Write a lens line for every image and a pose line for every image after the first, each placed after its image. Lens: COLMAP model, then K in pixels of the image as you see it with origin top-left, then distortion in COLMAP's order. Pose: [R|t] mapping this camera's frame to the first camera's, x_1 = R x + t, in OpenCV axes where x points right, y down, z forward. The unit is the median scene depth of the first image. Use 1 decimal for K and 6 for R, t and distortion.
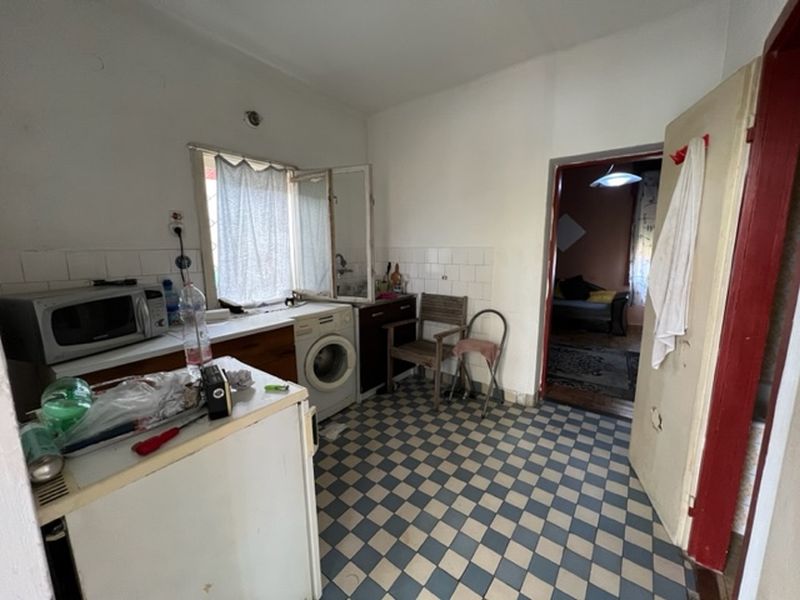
lens RADIAL K [[319.7, 0, 399.0], [0, 319.7, 300.2], [0, 0, 1]] dist [-0.000165, 0.000130]
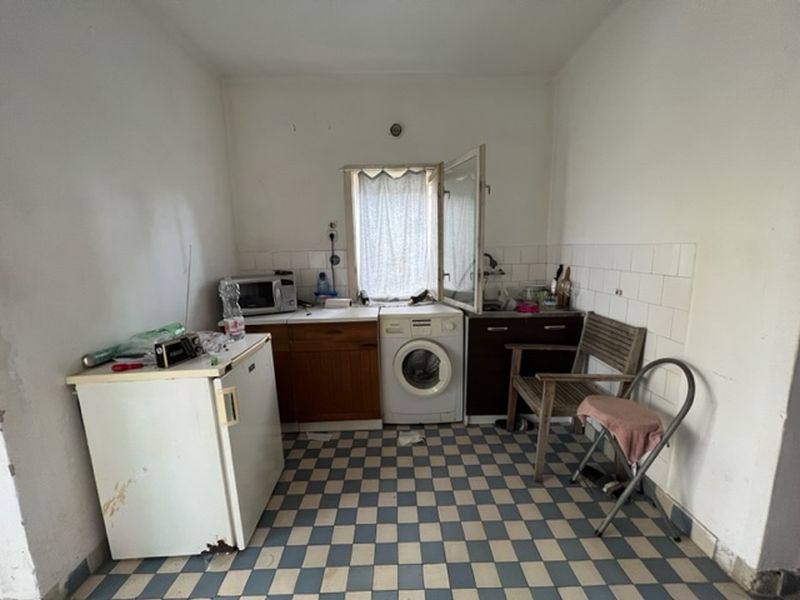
lens RADIAL K [[319.7, 0, 398.7], [0, 319.7, 299.7], [0, 0, 1]] dist [-0.000165, 0.000130]
pose [[0.616835, 0.119185, -0.778016, 0.438523], [-0.111867, 0.991710, 0.063229, -0.057012], [0.779102, 0.048032, 0.625054, 0.322285]]
